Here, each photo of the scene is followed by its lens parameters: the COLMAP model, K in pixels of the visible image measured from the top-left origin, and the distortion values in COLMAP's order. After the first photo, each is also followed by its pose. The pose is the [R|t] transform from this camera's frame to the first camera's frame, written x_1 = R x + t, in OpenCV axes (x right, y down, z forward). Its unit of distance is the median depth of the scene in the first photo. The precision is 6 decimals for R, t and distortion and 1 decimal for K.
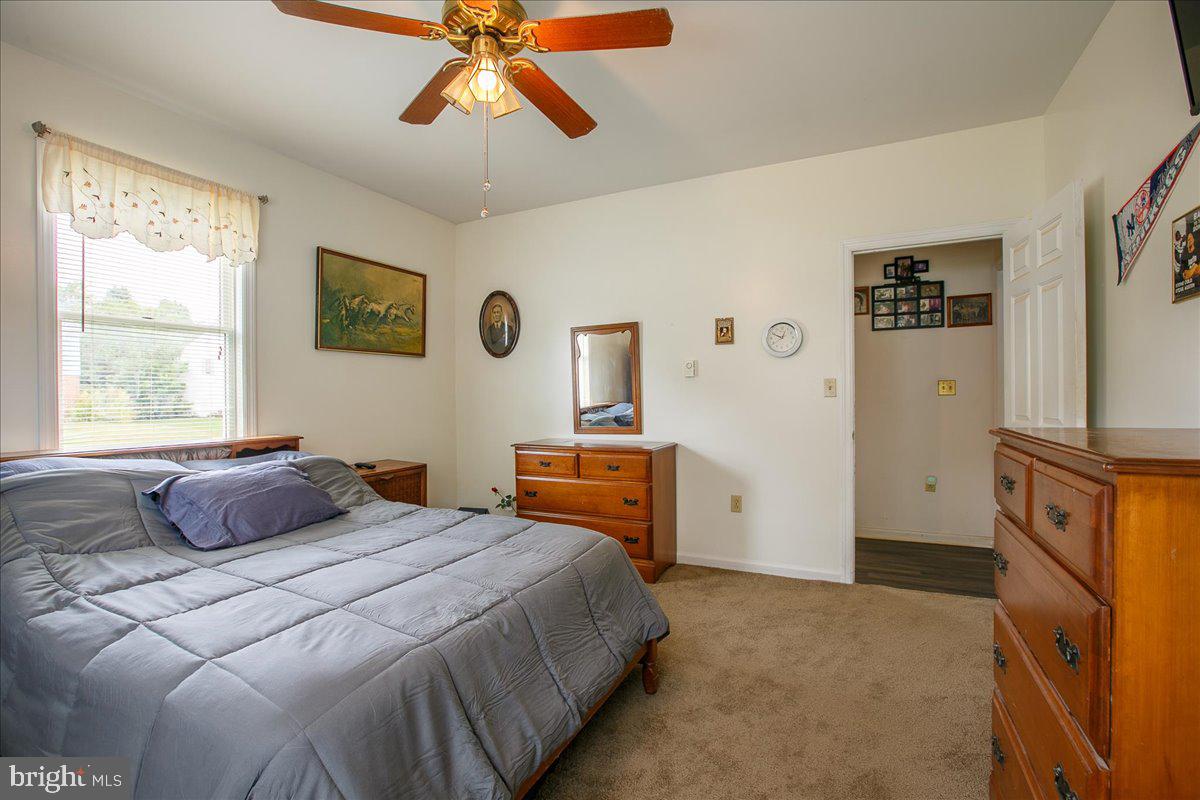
lens RADIAL K [[549.6, 0, 596.4], [0, 549.6, 398.7], [0, 0, 1]] dist [-0.060689, 0.021340]
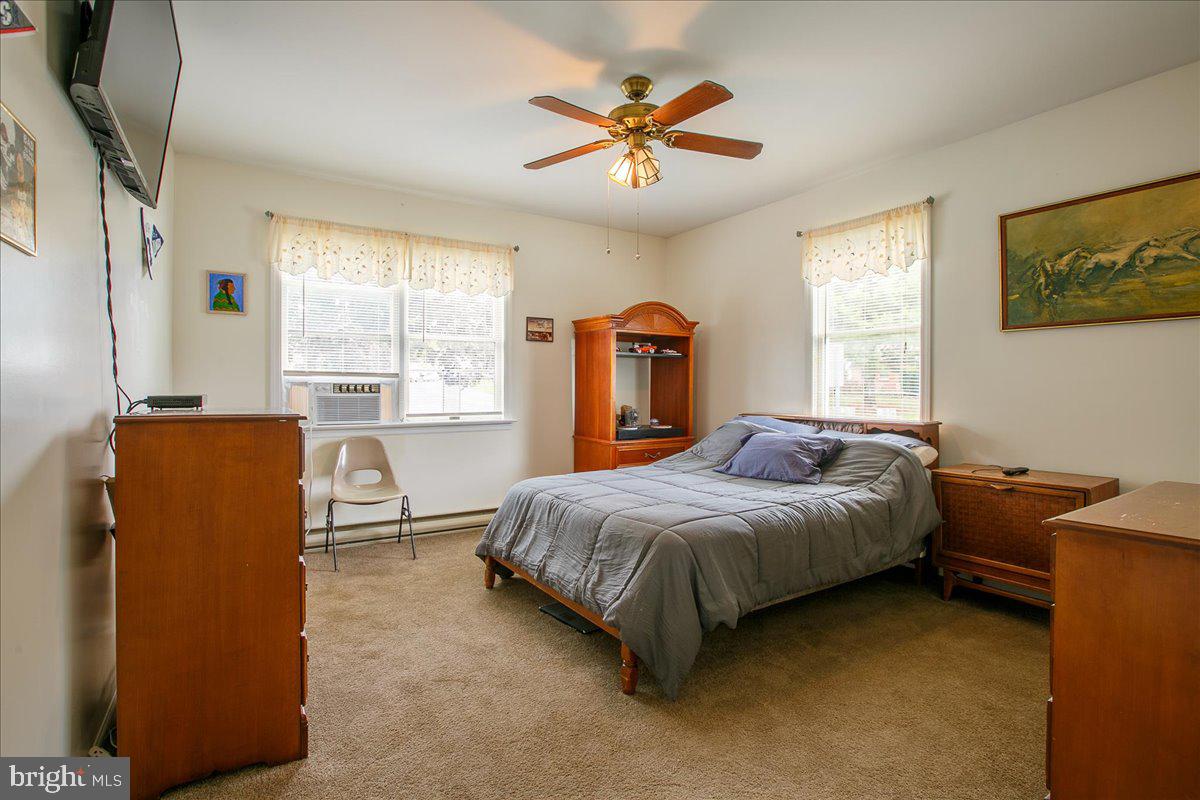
lens RADIAL K [[549.6, 0, 596.4], [0, 549.6, 398.7], [0, 0, 1]] dist [-0.060689, 0.021340]
pose [[-0.515076, 0.020809, -0.856892, 0.548167], [-0.005533, 0.999604, 0.027601, -0.001985], [0.857127, 0.018958, -0.514757, 0.835480]]
